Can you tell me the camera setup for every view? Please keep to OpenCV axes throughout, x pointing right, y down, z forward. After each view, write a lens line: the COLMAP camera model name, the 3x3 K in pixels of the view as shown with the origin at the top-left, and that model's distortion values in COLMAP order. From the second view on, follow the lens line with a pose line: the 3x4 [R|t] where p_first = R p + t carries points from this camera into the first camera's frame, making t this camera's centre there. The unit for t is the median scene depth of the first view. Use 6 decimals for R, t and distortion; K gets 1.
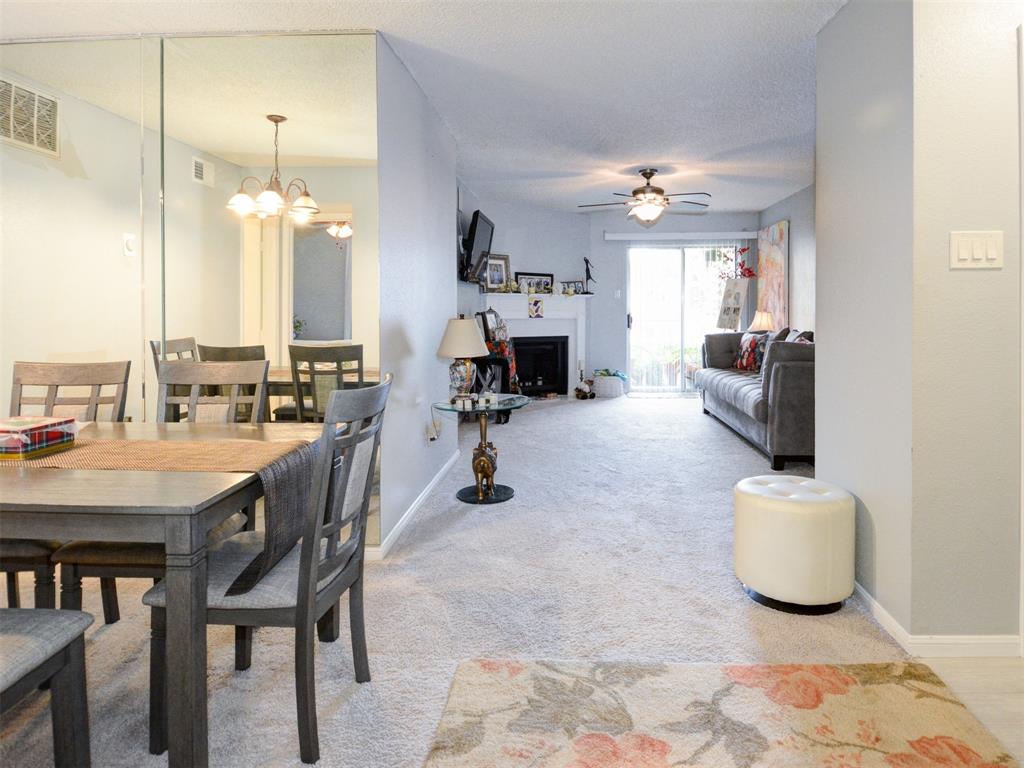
lens RADIAL K [[633.8, 0, 542.8], [0, 633.8, 348.7], [0, 0, 1]] dist [0.055942, -0.059901]
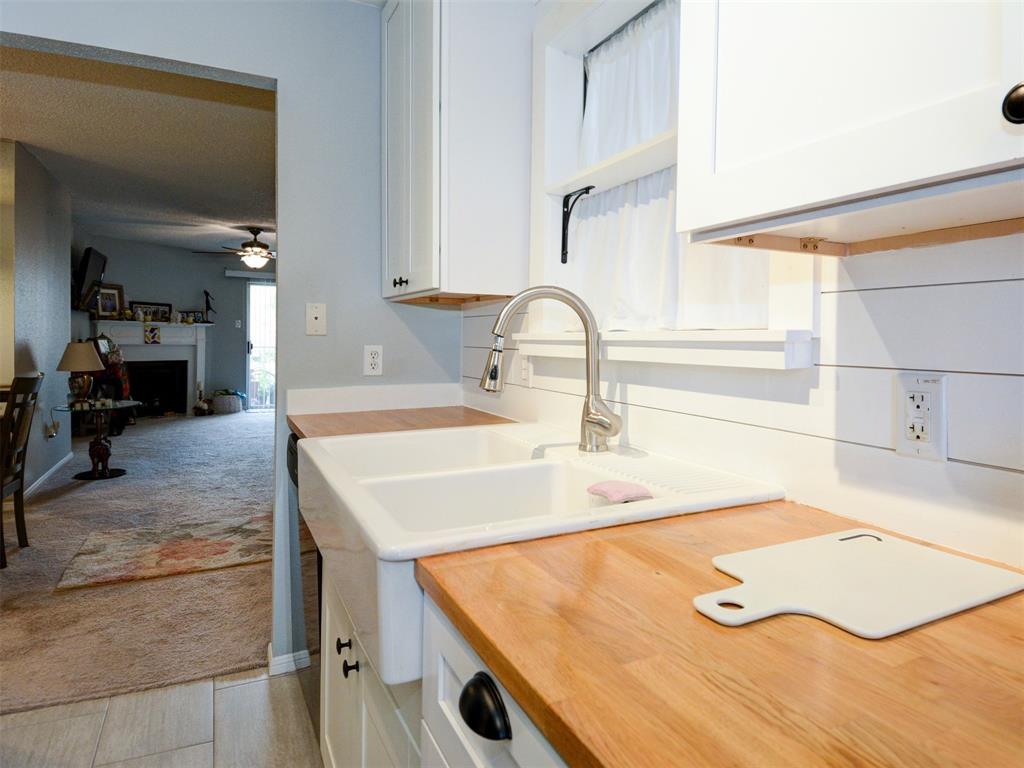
lens RADIAL K [[633.8, 0, 542.8], [0, 633.8, 348.7], [0, 0, 1]] dist [0.055942, -0.059901]
pose [[0.864679, 0.003835, 0.502311, 0.016858], [0.019017, 0.999004, -0.040363, 0.018736], [-0.501965, 0.044454, 0.863745, -0.317265]]
